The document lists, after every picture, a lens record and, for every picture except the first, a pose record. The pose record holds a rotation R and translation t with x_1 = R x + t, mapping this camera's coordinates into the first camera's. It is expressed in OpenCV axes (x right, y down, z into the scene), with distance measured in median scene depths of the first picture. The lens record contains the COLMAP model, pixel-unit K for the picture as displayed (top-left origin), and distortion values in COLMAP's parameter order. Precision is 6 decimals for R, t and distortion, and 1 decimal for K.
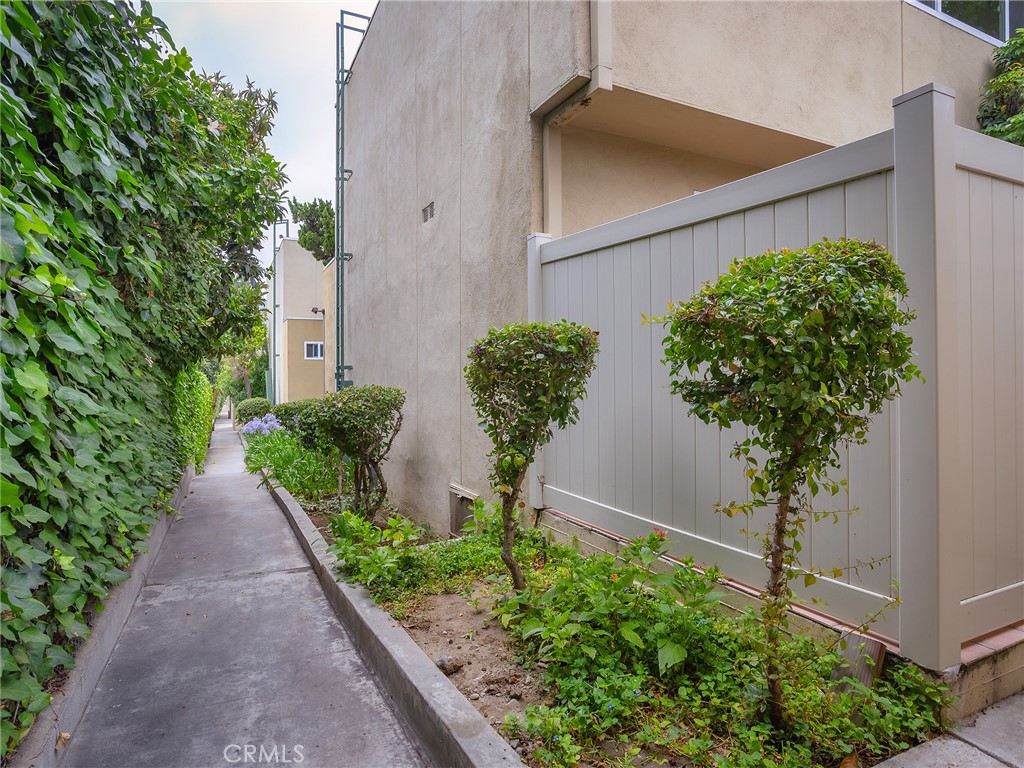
lens RADIAL K [[557.9, 0, 496.3], [0, 557.9, 372.8], [0, 0, 1]] dist [-0.001955, -0.000895]
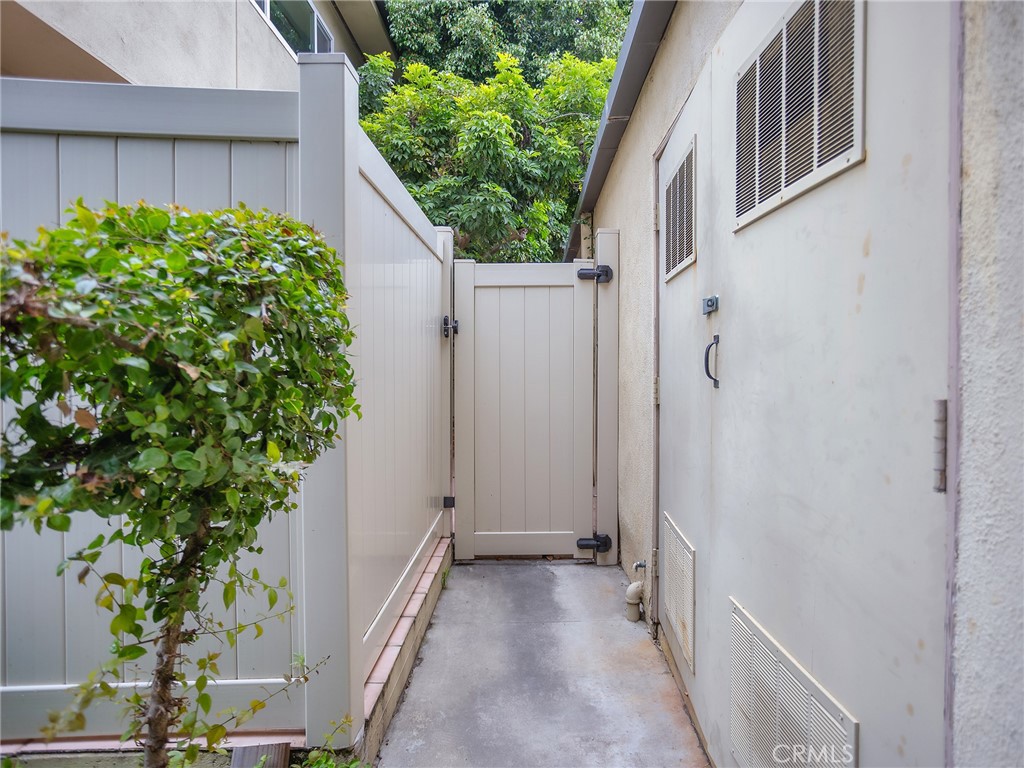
lens RADIAL K [[552.6, 0, 520.1], [0, 552.6, 370.7], [0, 0, 1]] dist [0.000051, 0.001542]
pose [[0.392383, -0.010188, 0.919745, 0.121196], [0.003909, 0.999948, 0.009409, -0.051344], [-0.919794, -0.000096, 0.392403, 0.431541]]
